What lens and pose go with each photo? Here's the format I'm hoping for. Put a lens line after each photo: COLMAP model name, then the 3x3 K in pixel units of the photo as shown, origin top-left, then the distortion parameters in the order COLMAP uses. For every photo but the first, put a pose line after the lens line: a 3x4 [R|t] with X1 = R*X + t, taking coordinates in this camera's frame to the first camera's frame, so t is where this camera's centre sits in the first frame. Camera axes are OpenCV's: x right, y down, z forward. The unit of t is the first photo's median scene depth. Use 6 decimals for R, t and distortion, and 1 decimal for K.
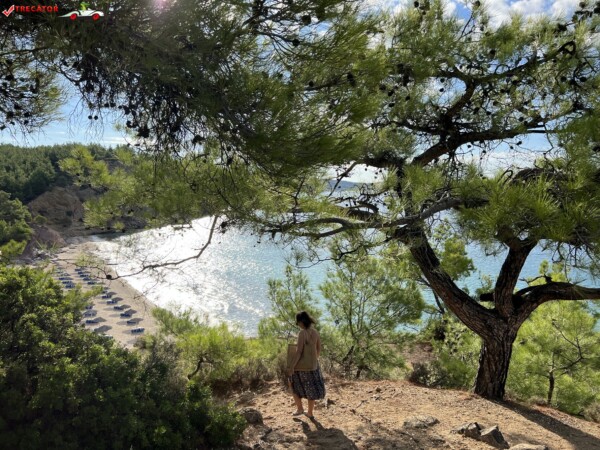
lens RADIAL K [[457.8, 0, 300.9], [0, 457.8, 228.3], [0, 0, 1]] dist [0.061039, -0.070115]
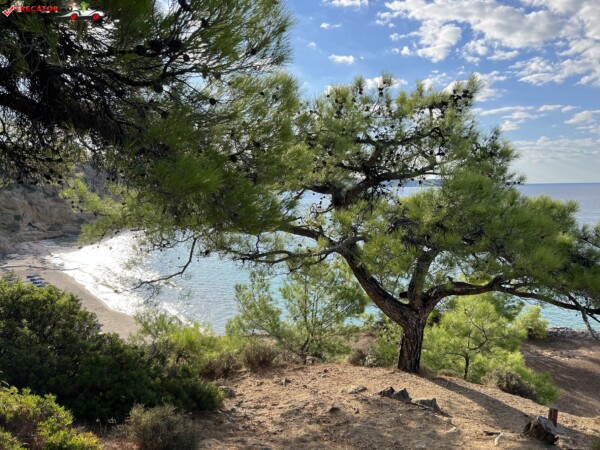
lens RADIAL K [[457.8, 0, 307.8], [0, 457.8, 226.7], [0, 0, 1]] dist [0.061039, -0.070115]
pose [[0.994873, -0.021132, 0.098900, 0.001952], [0.021008, 0.999777, 0.002302, -0.053638], [-0.098927, -0.000213, 0.995095, -0.277430]]
